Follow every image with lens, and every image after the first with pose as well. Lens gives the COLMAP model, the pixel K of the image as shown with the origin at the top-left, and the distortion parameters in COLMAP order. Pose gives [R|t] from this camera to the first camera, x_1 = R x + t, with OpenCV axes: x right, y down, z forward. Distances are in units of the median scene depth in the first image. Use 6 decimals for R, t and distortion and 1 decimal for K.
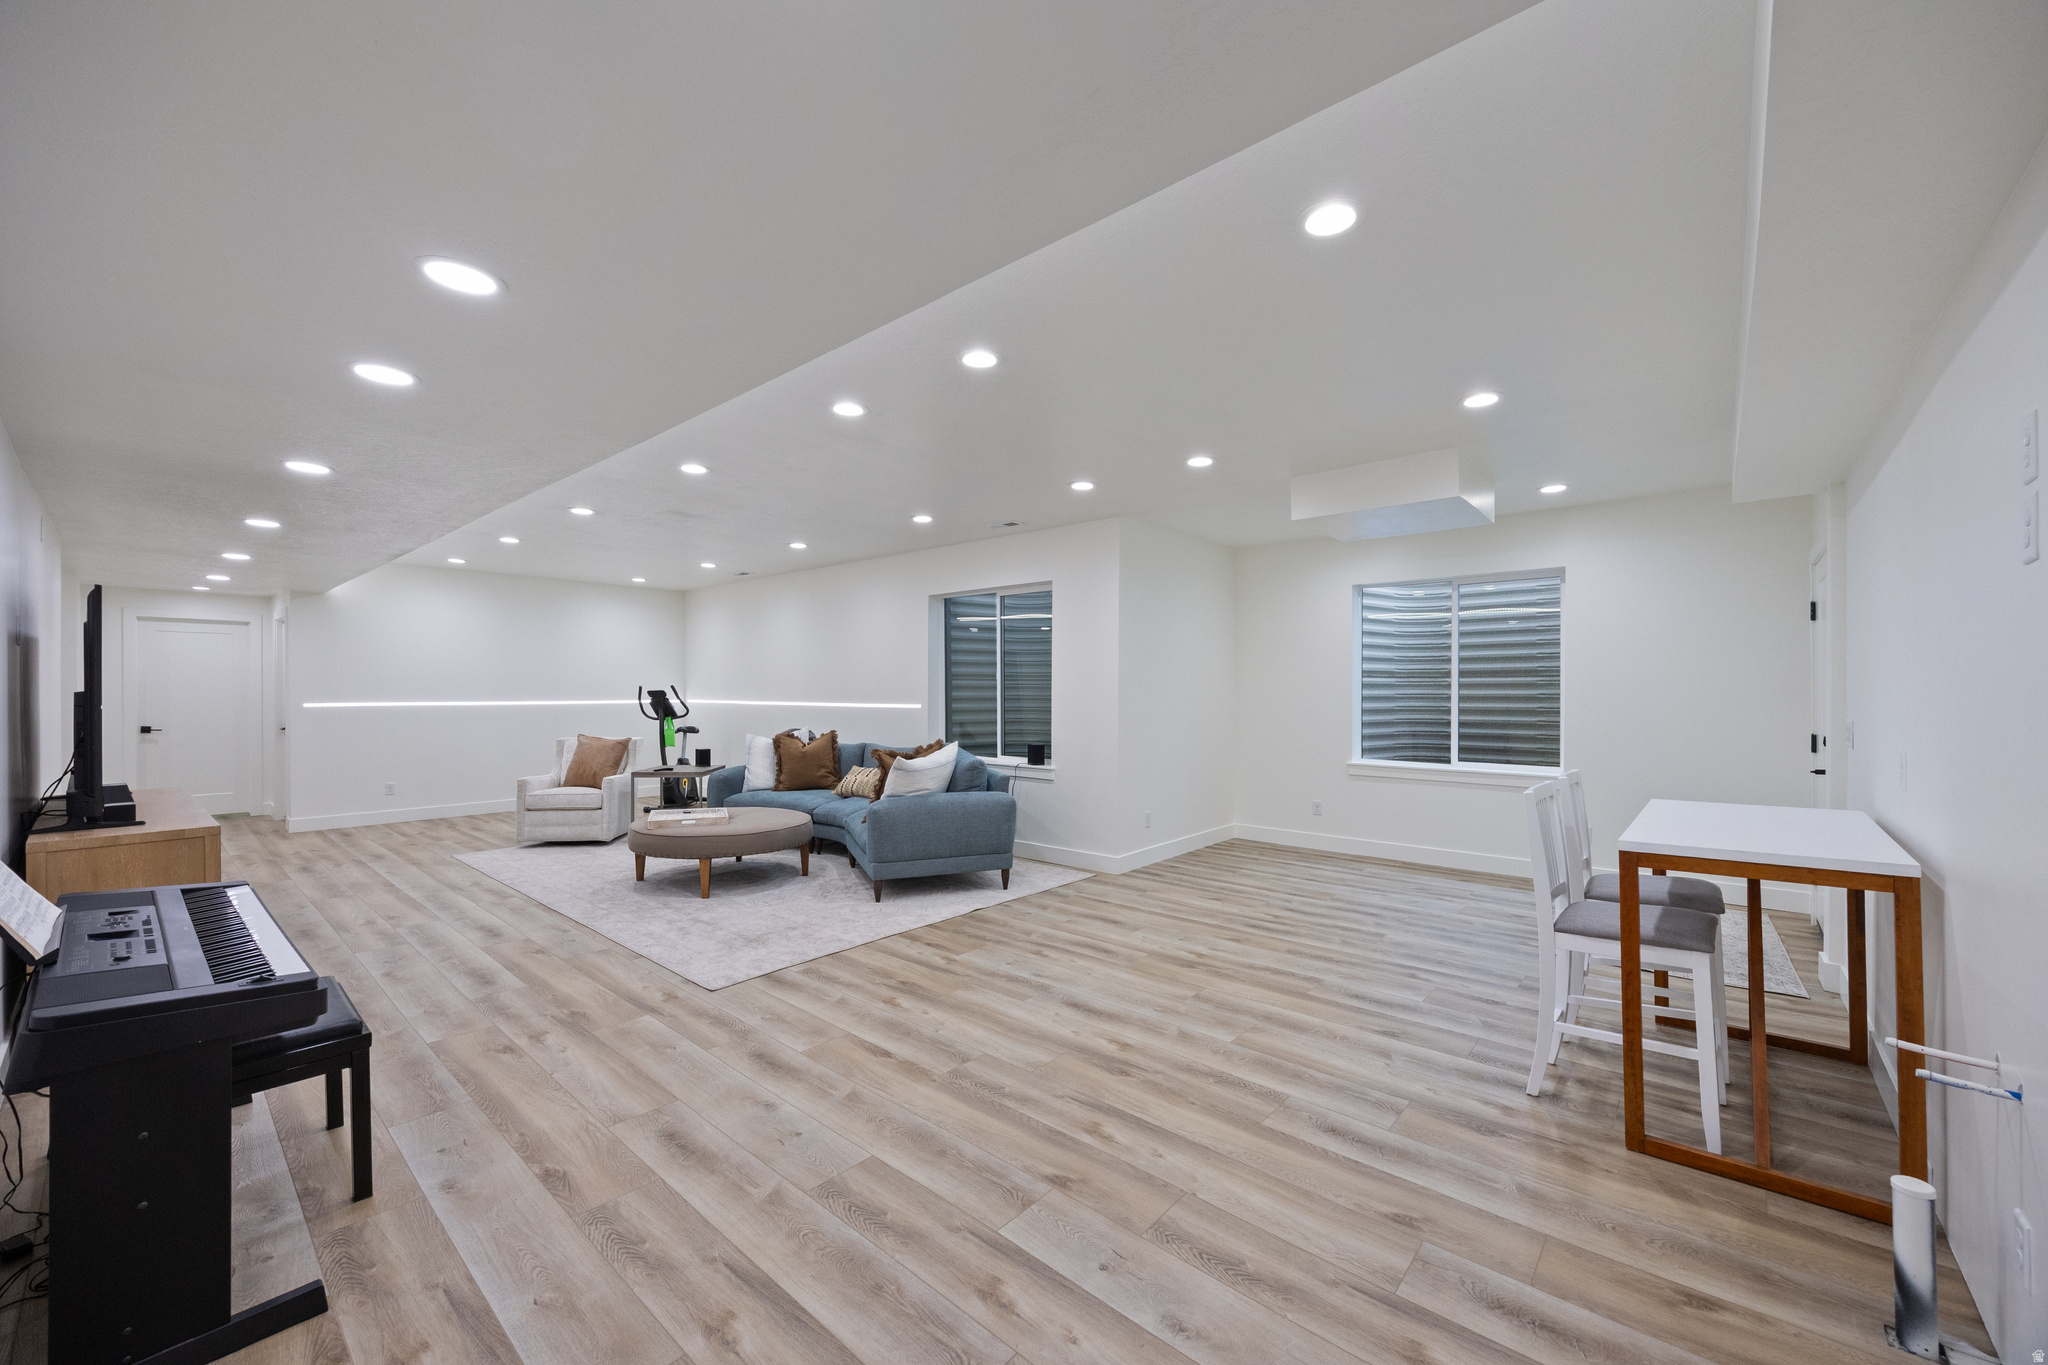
lens RADIAL K [[782.3, 0, 1028.1], [0, 782.3, 683.5], [0, 0, 1]] dist [-0.003967, -0.000234]
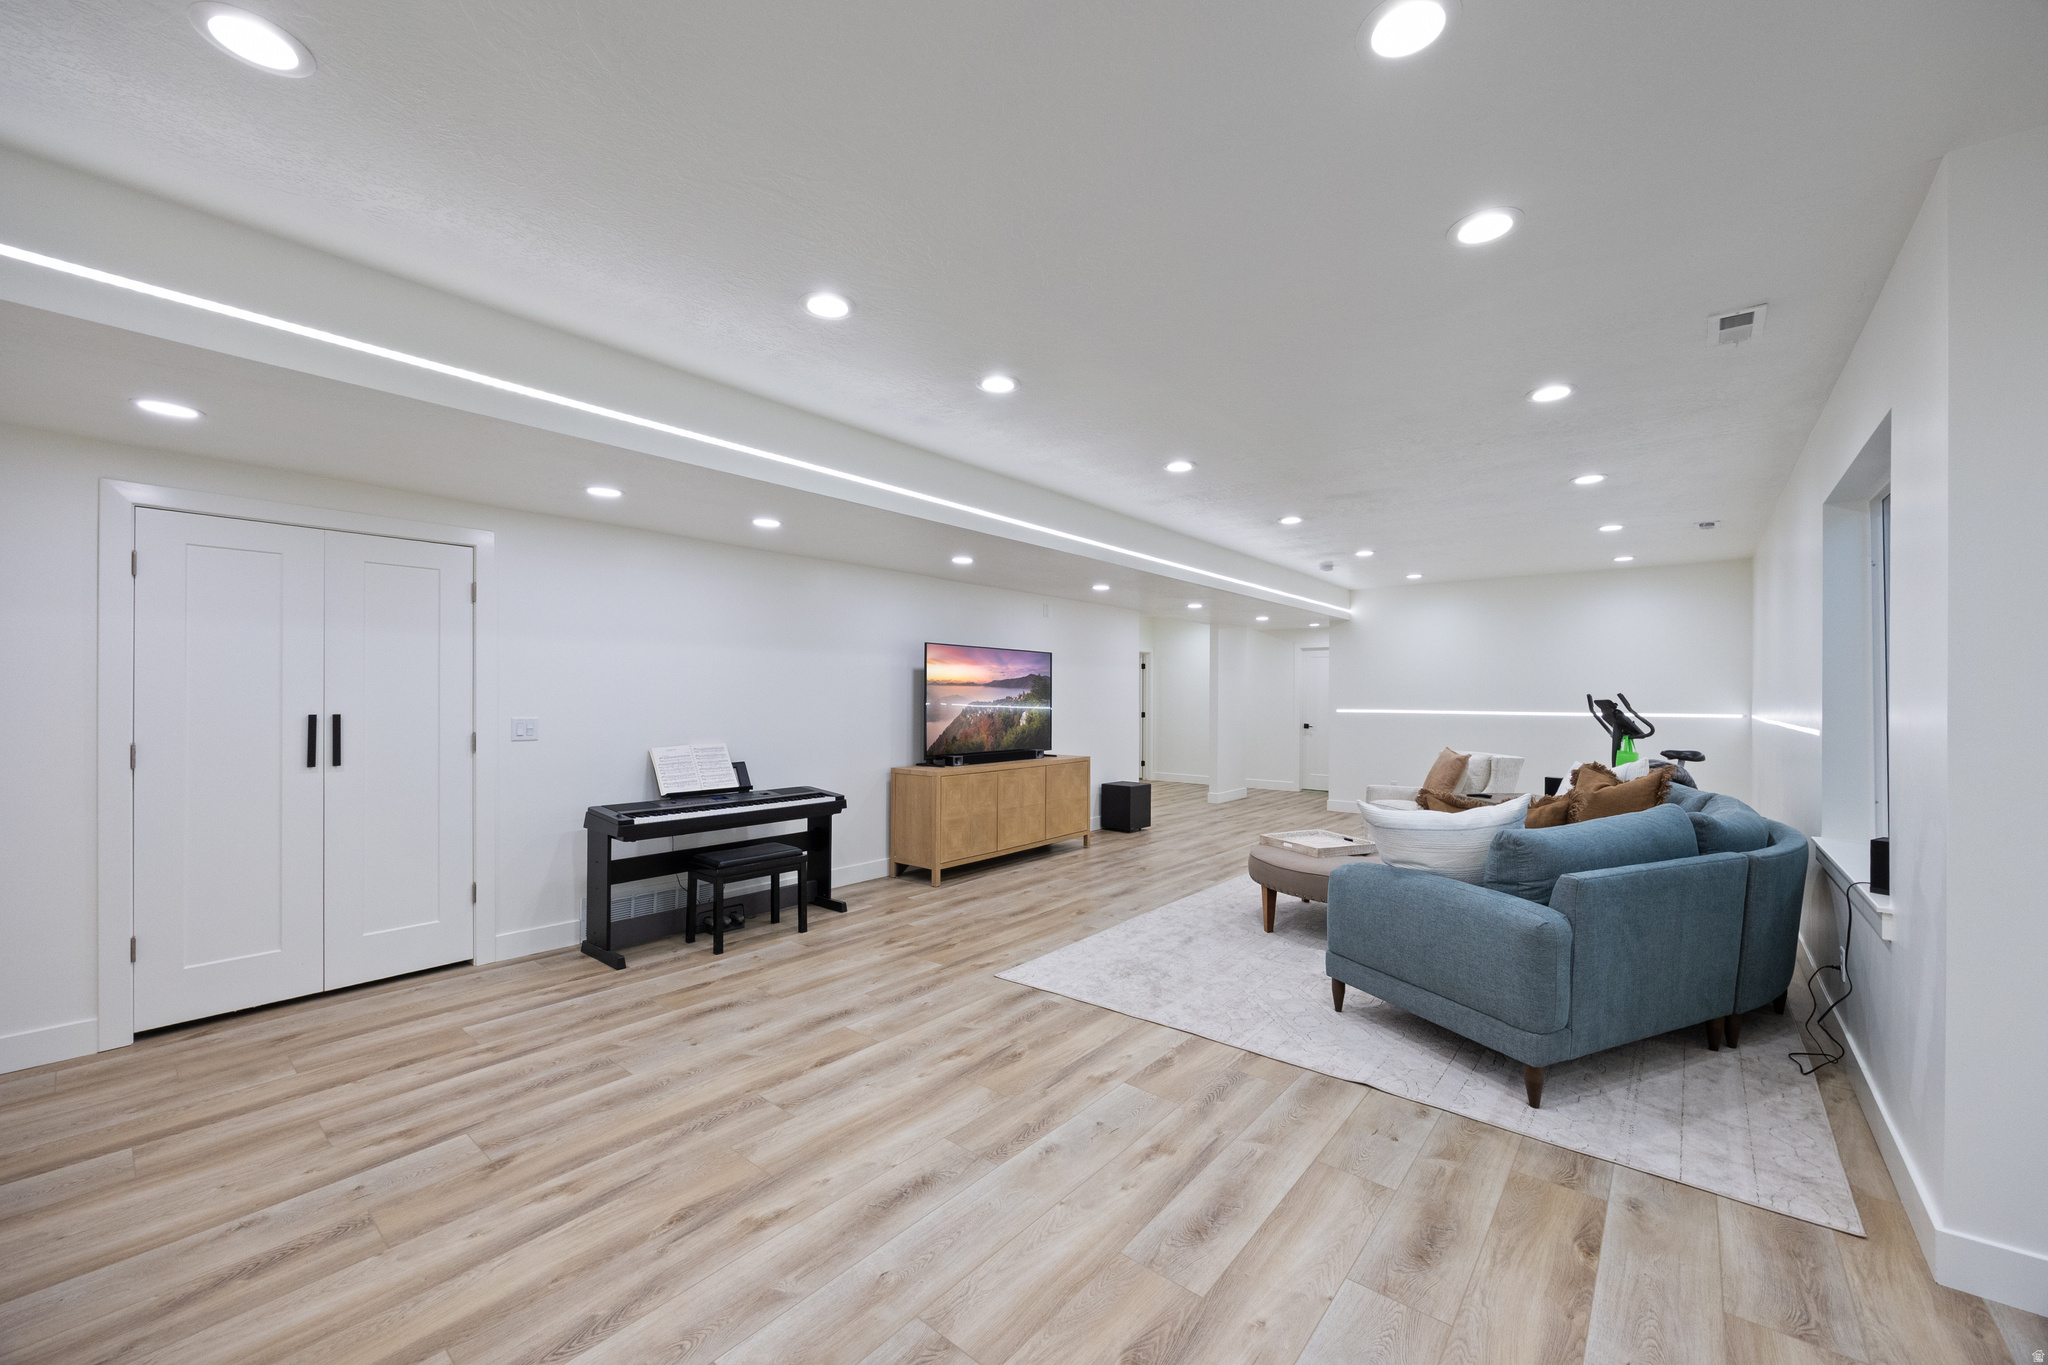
lens RADIAL K [[782.3, 0, 1042.0], [0, 782.3, 688.0], [0, 0, 1]] dist [-0.003967, -0.000234]
pose [[0.044231, -0.011227, -0.998958, 0.712111], [0.002614, 0.999935, -0.011122, 0.009928], [0.999018, -0.002120, 0.044258, 1.069781]]
